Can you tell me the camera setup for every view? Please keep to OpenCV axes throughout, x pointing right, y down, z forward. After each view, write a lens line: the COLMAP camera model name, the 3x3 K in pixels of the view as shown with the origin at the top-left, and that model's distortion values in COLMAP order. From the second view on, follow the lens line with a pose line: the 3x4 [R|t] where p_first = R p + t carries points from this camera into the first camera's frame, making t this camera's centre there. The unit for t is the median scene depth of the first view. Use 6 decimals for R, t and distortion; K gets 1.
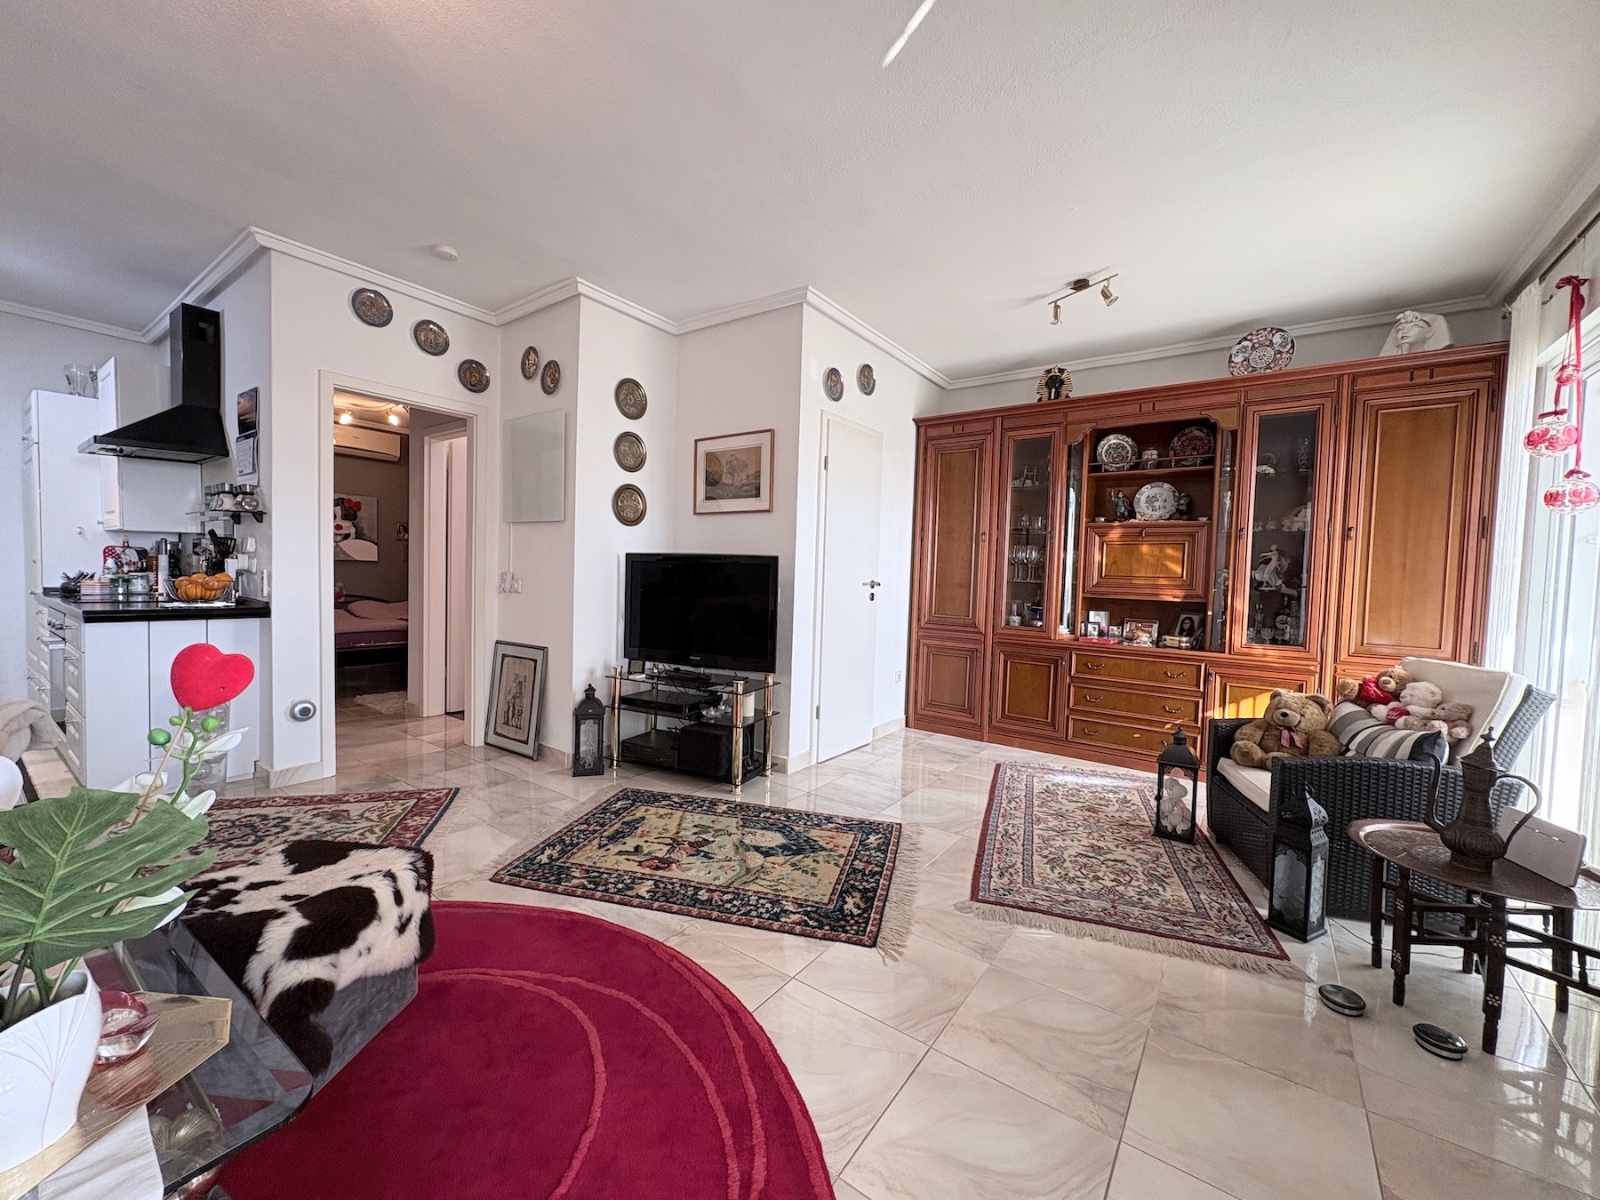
lens RADIAL K [[633.2, 0, 799.1], [0, 633.2, 600.5], [0, 0, 1]] dist [-0.001820, 0.000283]
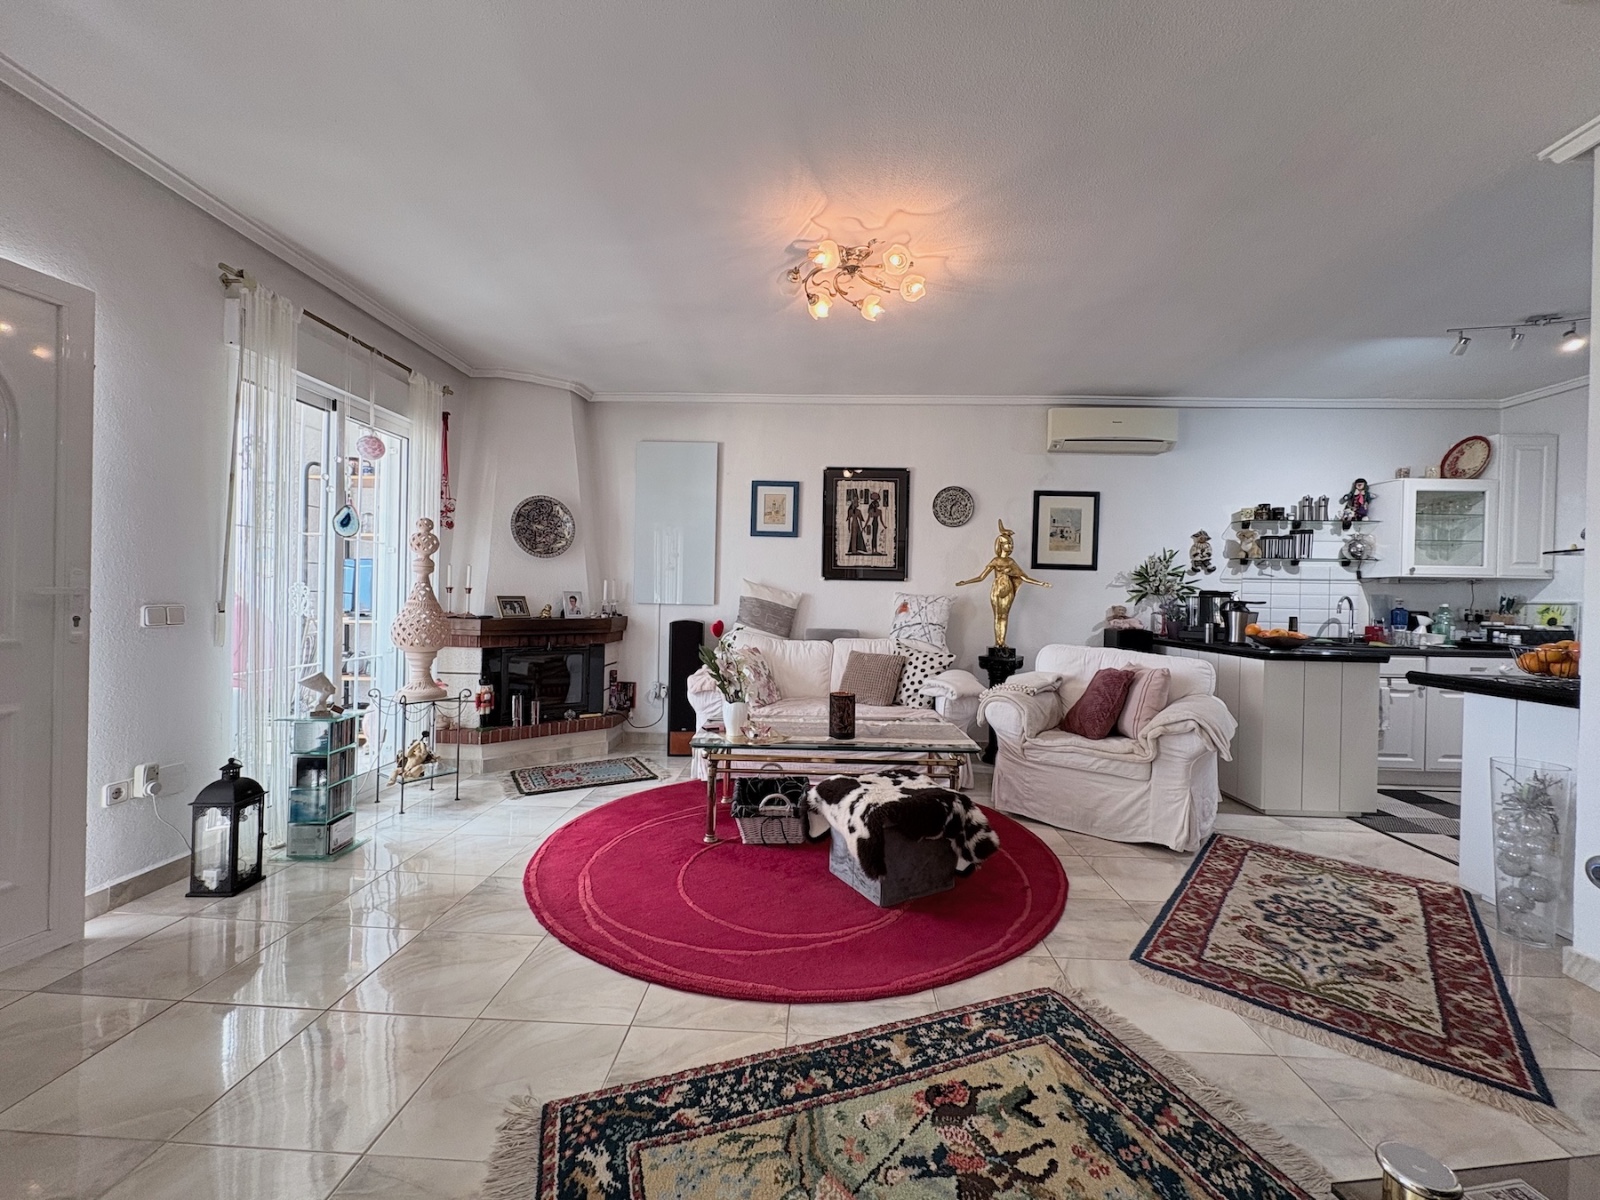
lens RADIAL K [[635.6, 0, 799.1], [0, 635.6, 598.5], [0, 0, 1]] dist [-0.001019, 0.000782]
pose [[-0.831775, -0.045683, -0.553230, 0.224992], [-0.069559, 0.997330, 0.022227, -0.052056], [0.550737, 0.056970, -0.832732, 1.272628]]
